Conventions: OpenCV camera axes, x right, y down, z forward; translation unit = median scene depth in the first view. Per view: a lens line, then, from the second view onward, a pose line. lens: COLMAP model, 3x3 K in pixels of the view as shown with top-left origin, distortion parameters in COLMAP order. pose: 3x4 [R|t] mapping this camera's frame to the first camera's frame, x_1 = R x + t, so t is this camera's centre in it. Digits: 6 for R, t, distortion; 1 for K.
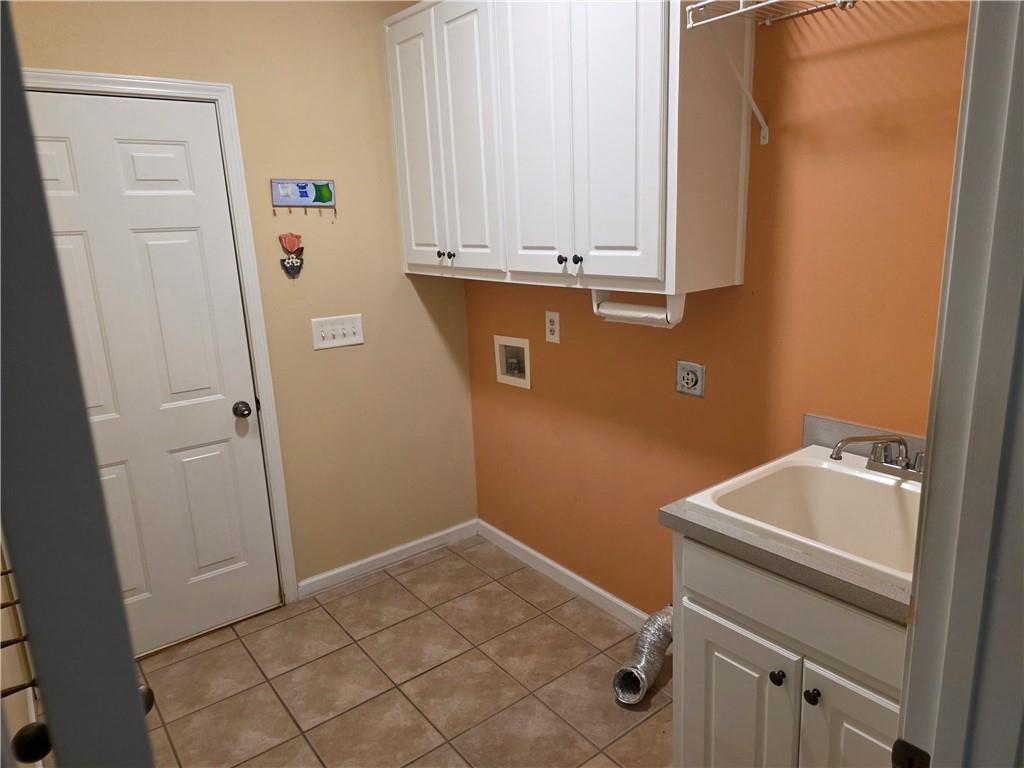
lens RADIAL K [[688.0, 0, 511.3], [0, 688.0, 382.2], [0, 0, 1]] dist [0.062338, -0.054753]
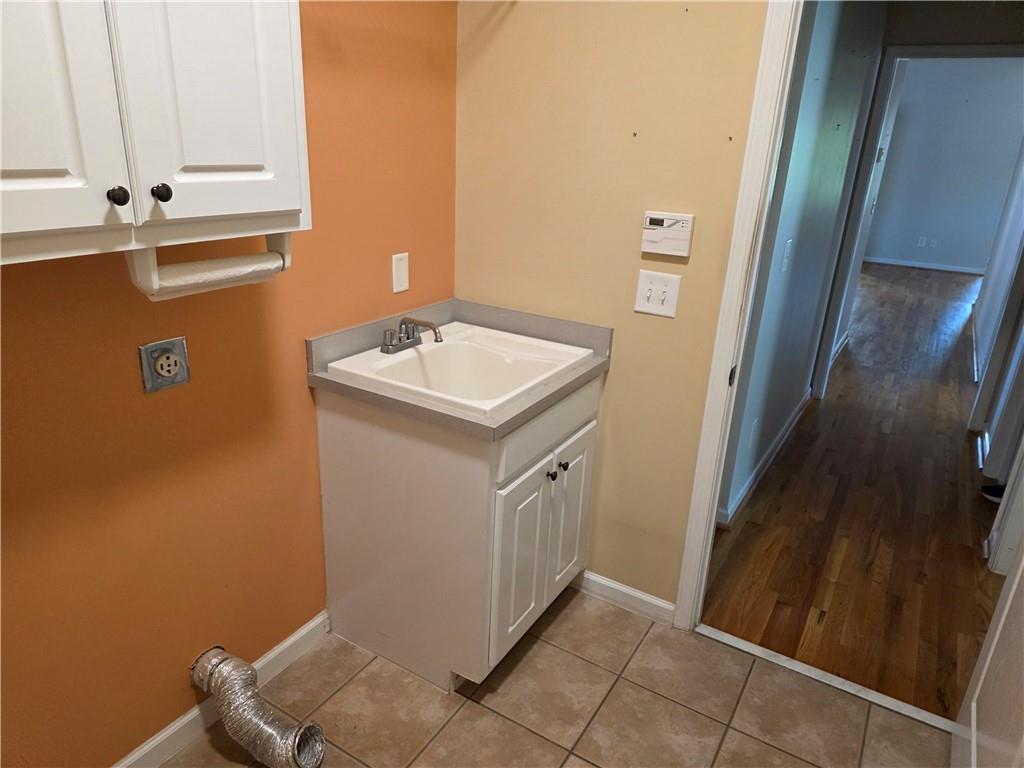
lens RADIAL K [[688.0, 0, 509.8], [0, 688.0, 385.7], [0, 0, 1]] dist [0.062338, -0.054753]
pose [[-0.362473, -0.285575, 0.887164, -0.532212], [0.198866, 0.906277, 0.372979, -0.192923], [-0.910531, 0.311622, -0.271709, 0.960993]]
